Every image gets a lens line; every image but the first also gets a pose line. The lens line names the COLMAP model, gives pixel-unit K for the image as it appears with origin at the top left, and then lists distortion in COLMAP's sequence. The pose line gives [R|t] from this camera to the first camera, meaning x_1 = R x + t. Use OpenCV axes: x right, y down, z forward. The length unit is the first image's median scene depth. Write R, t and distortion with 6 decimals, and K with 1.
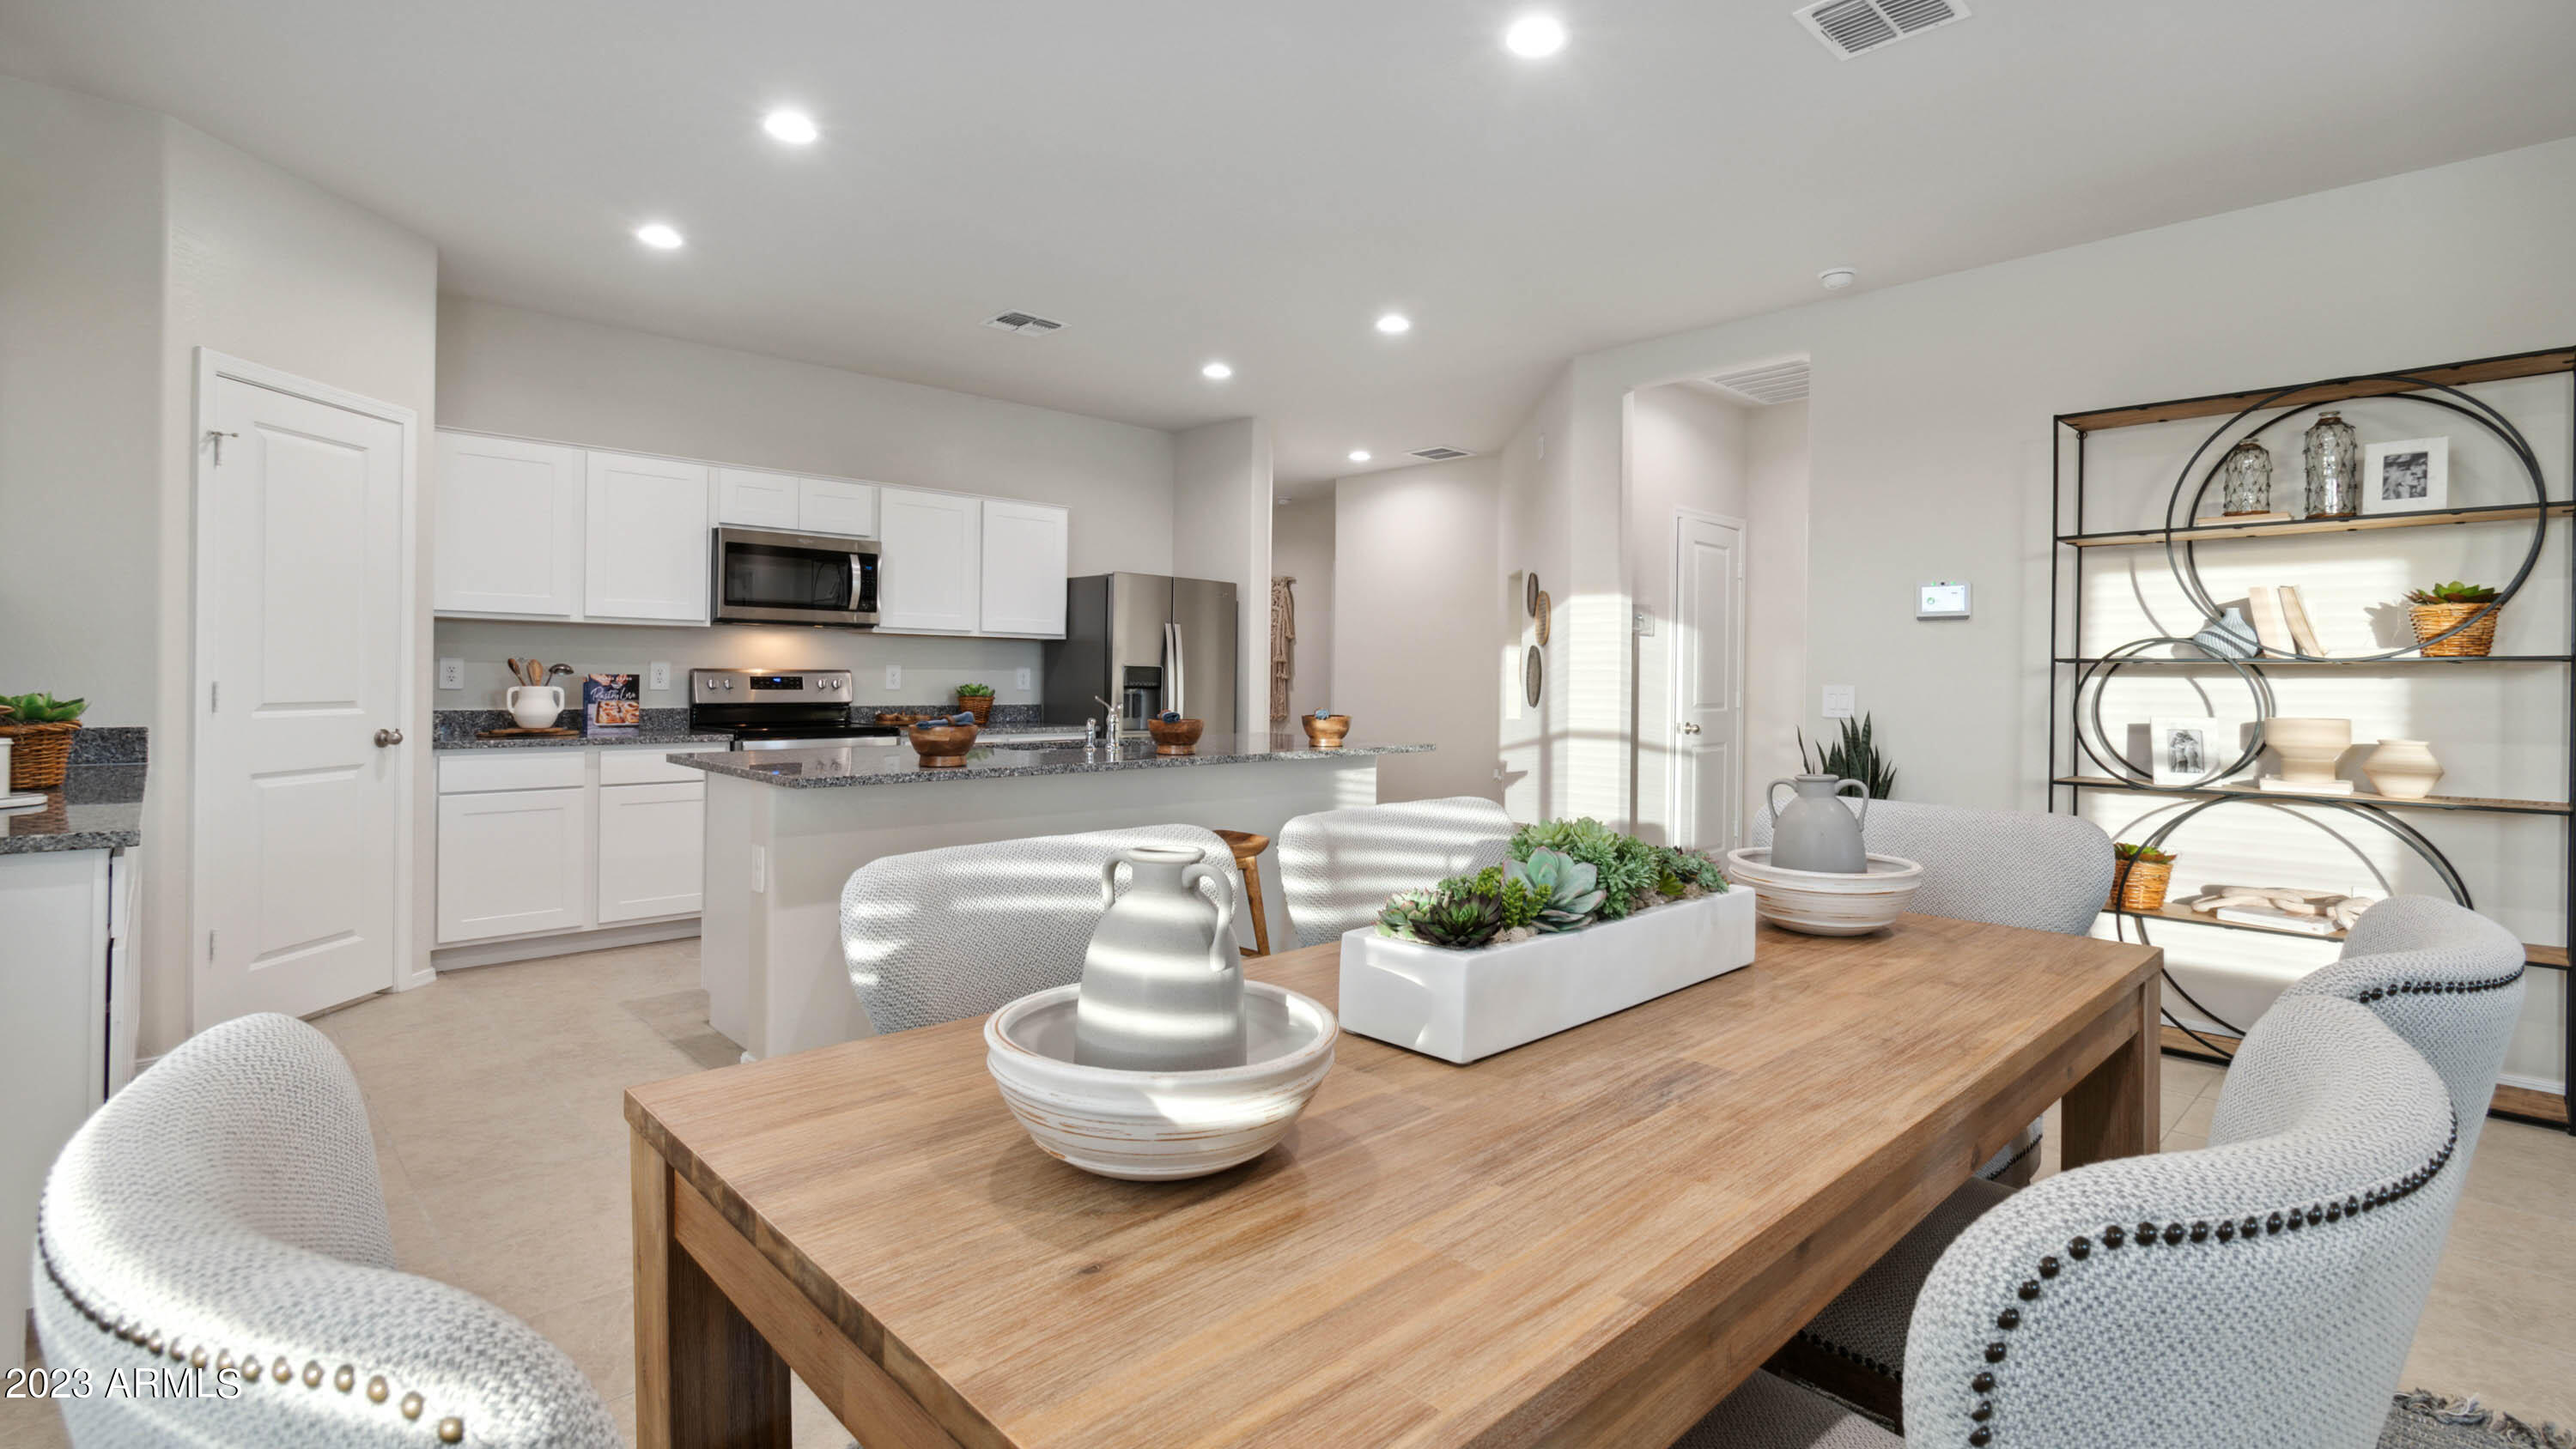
lens RADIAL K [[1158.6, 0, 1297.1], [0, 1158.6, 678.3], [0, 0, 1]] dist [-0.001335, -0.001461]
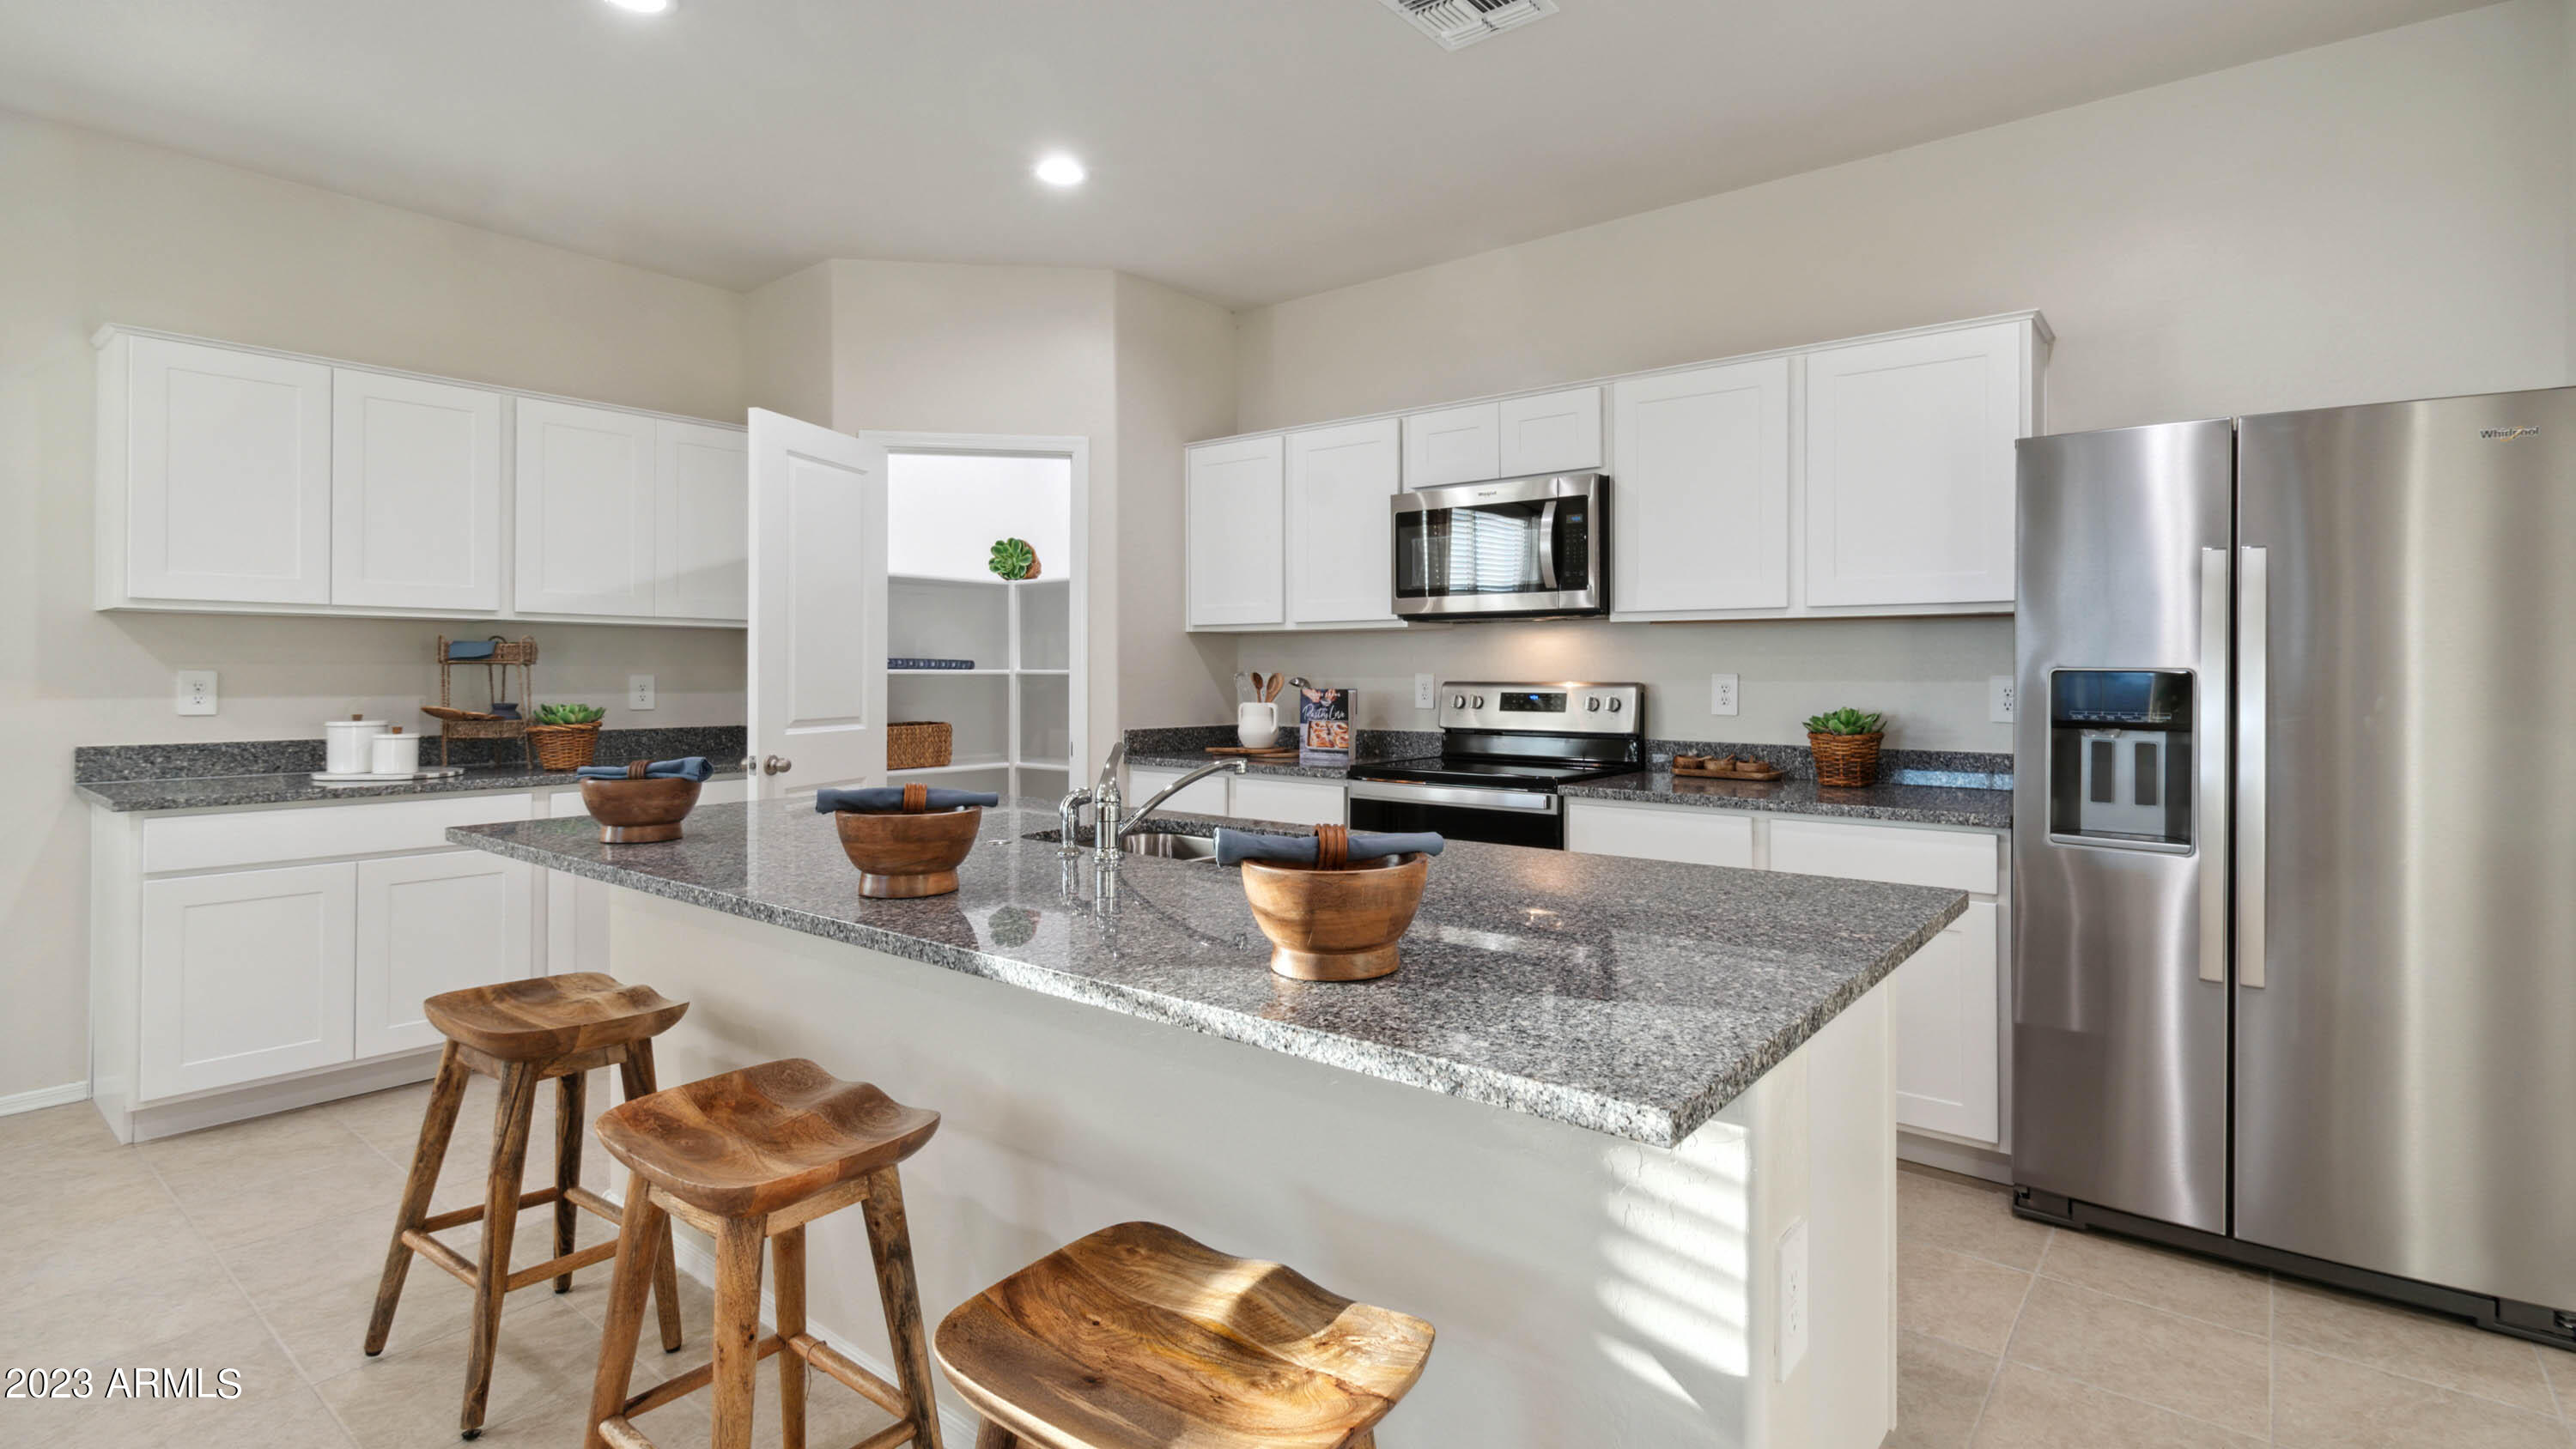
lens RADIAL K [[1202.9, 0, 1326.6], [0, 1202.9, 666.0], [0, 0, 1]] dist [-0.001339, -0.000253]
pose [[0.124570, -0.006113, -0.992192, 0.281933], [0.001640, 0.999981, -0.005955, -0.015128], [0.992209, -0.000886, 0.124578, 0.889668]]
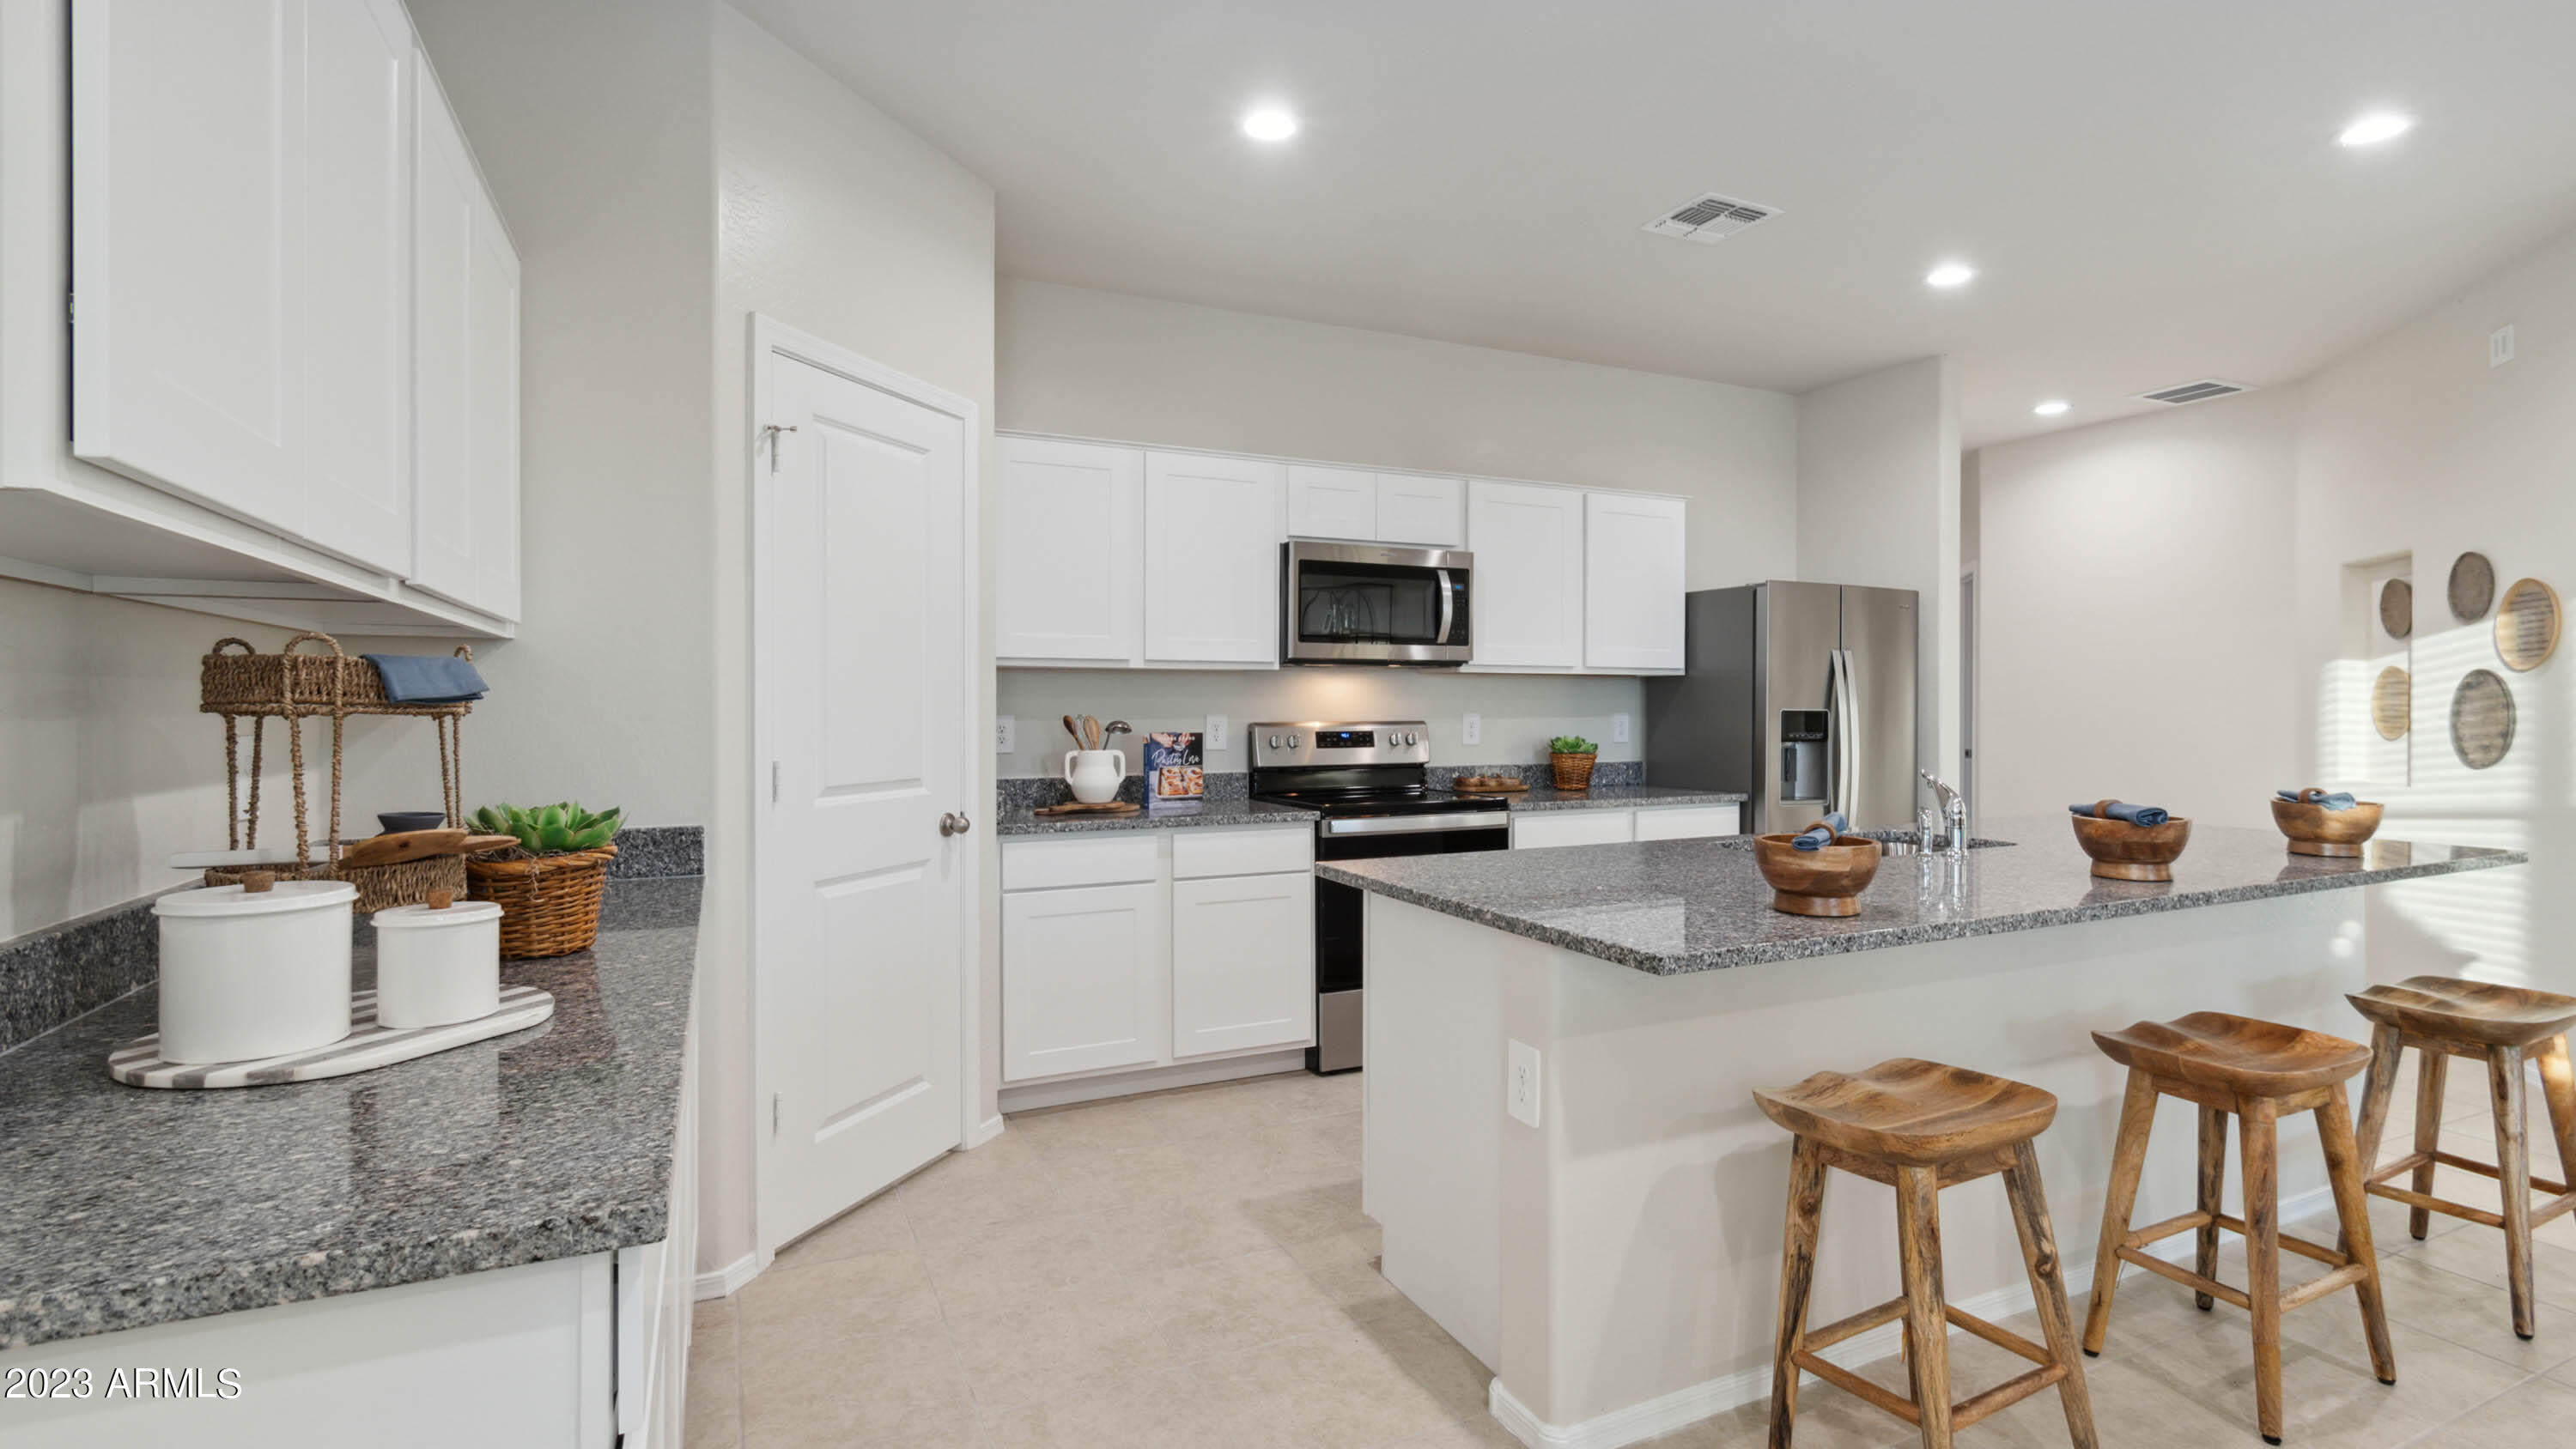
lens RADIAL K [[1177.0, 0, 1289.0], [0, 1177.0, 710.8], [0, 0, 1]] dist [-0.000620, -0.000325]
pose [[0.945819, -0.010328, -0.324529, -0.255659], [0.010979, 0.999940, 0.000175, -0.017779], [0.324507, -0.003729, 0.945876, 0.264623]]
